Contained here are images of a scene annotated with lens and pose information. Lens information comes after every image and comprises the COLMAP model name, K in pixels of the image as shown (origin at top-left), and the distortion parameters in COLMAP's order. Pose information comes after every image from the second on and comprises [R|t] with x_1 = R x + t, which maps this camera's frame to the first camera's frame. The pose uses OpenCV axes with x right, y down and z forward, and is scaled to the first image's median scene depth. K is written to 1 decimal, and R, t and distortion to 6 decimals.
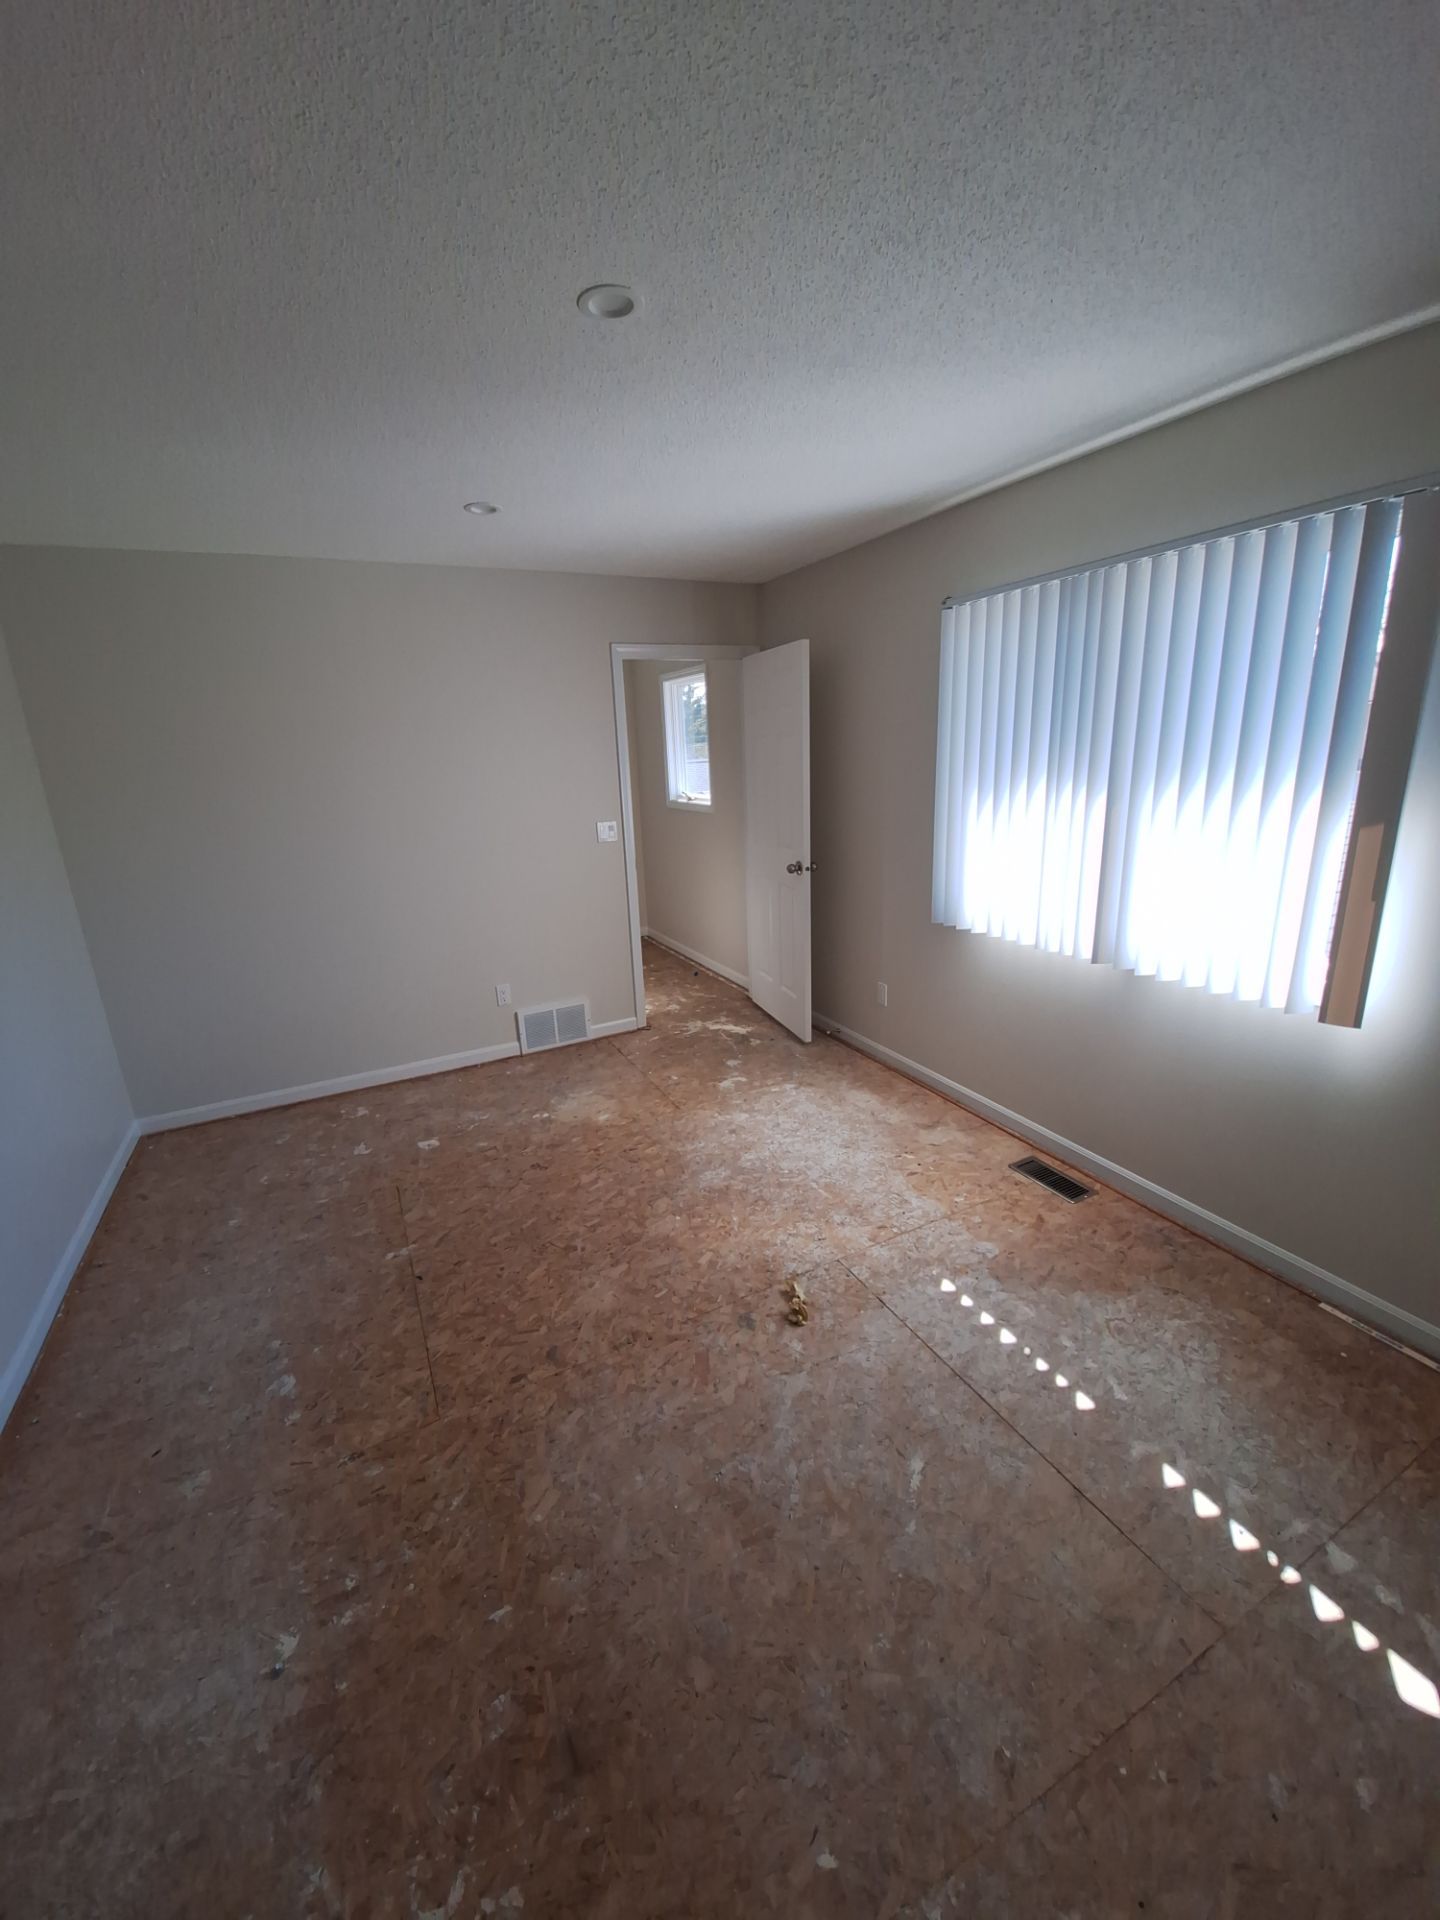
lens RADIAL K [[752.5, 0, 720.5], [0, 752.5, 959.3], [0, 0, 1]] dist [-0.018261, -0.002285]
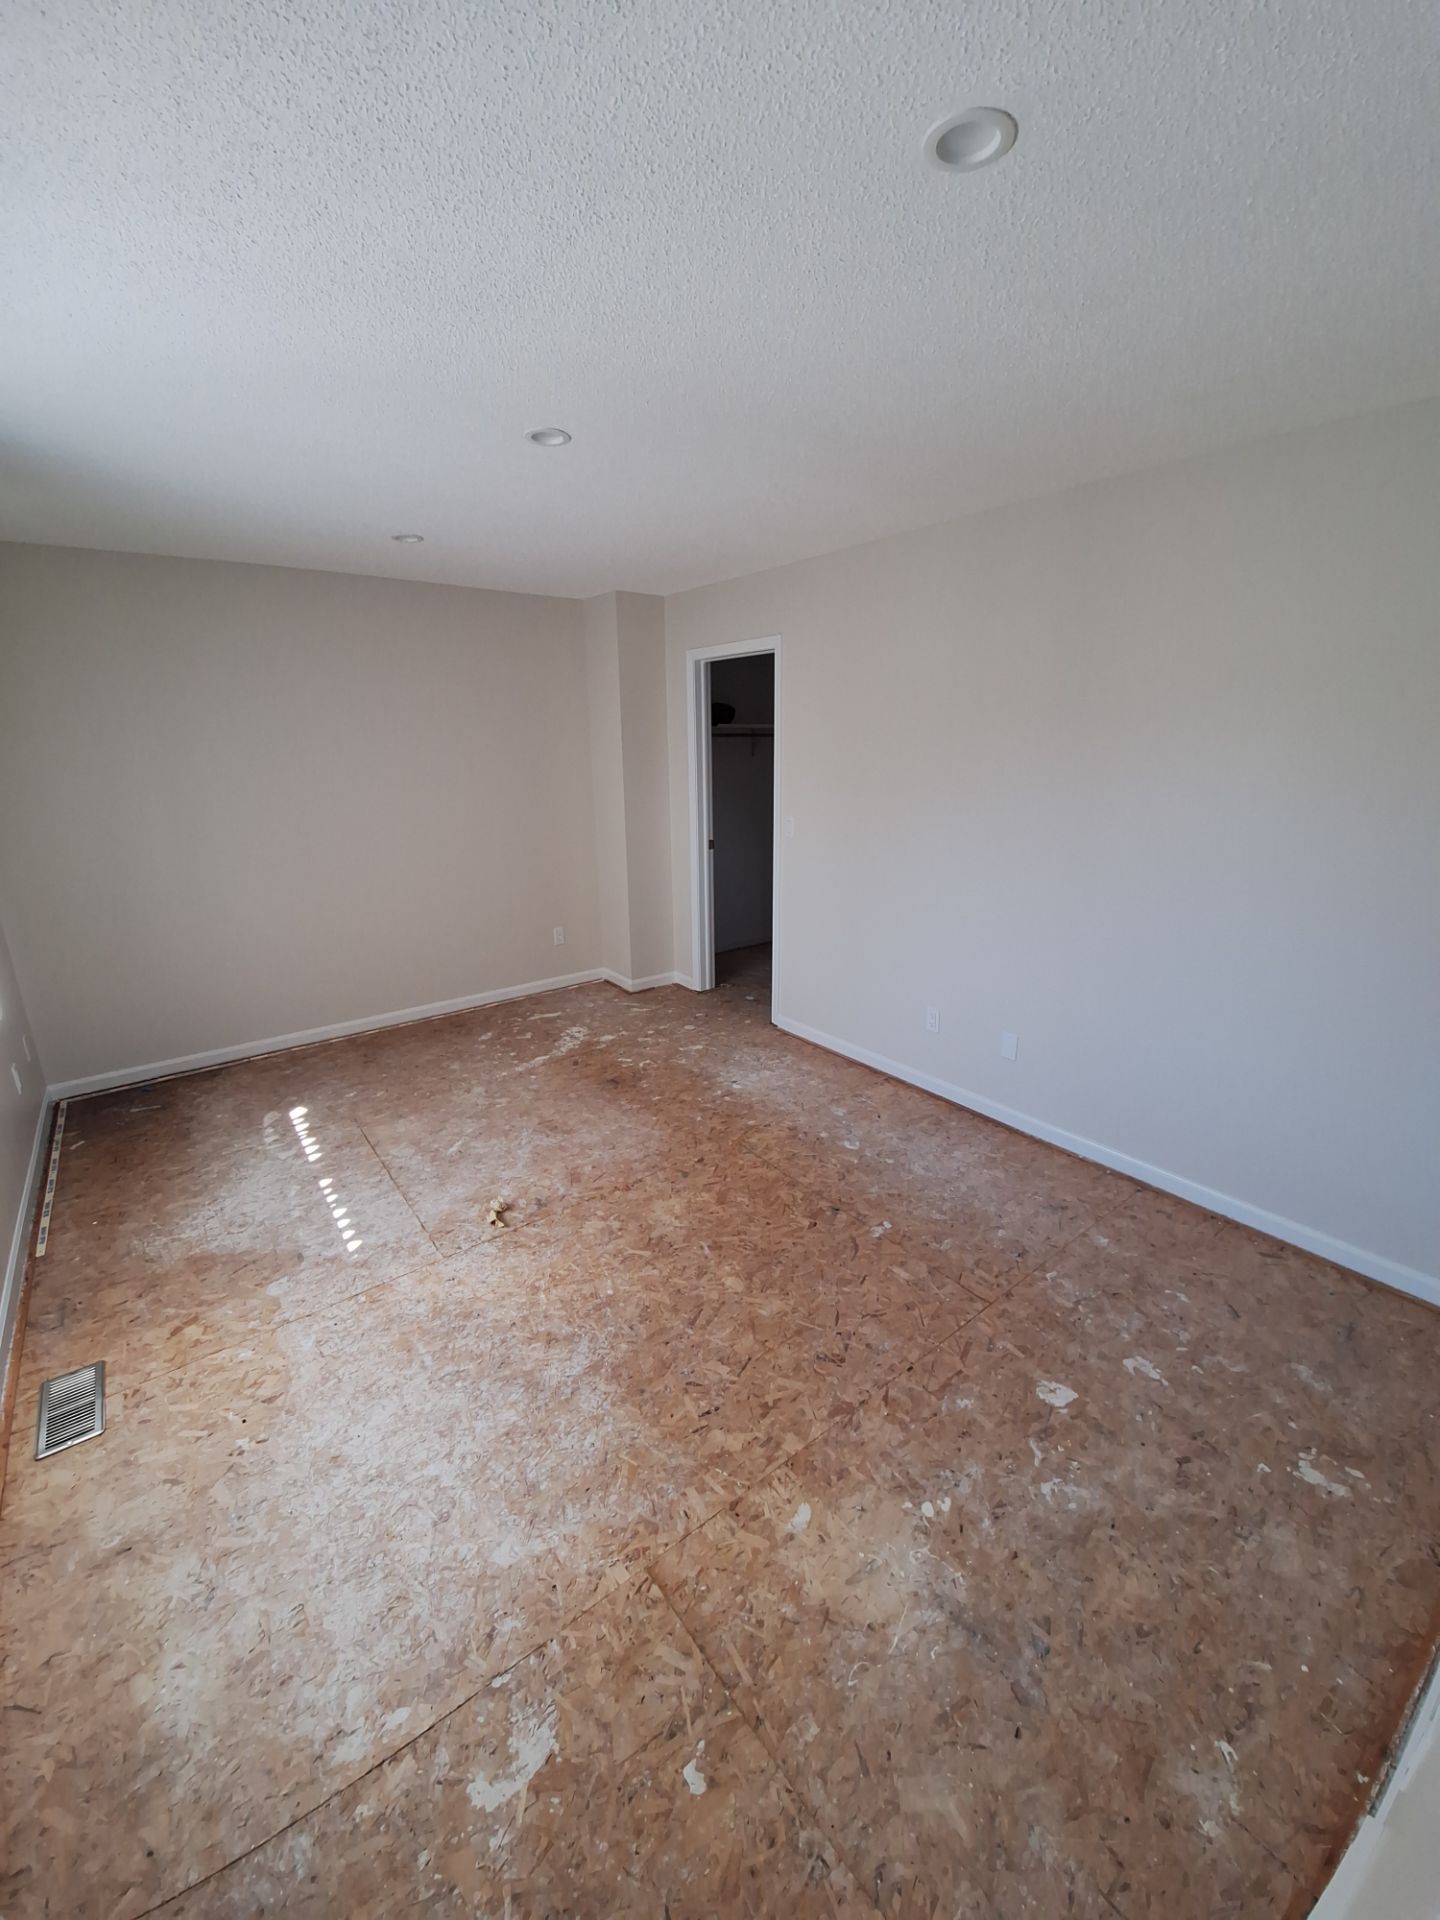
lens RADIAL K [[752.5, 0, 723.8], [0, 752.5, 956.2], [0, 0, 1]] dist [-0.018261, -0.002285]
pose [[-0.980990, 0.099241, -0.166765, -0.087914], [-0.004617, 0.847168, 0.531306, -0.486910], [0.194005, 0.521975, -0.830605, 1.688471]]
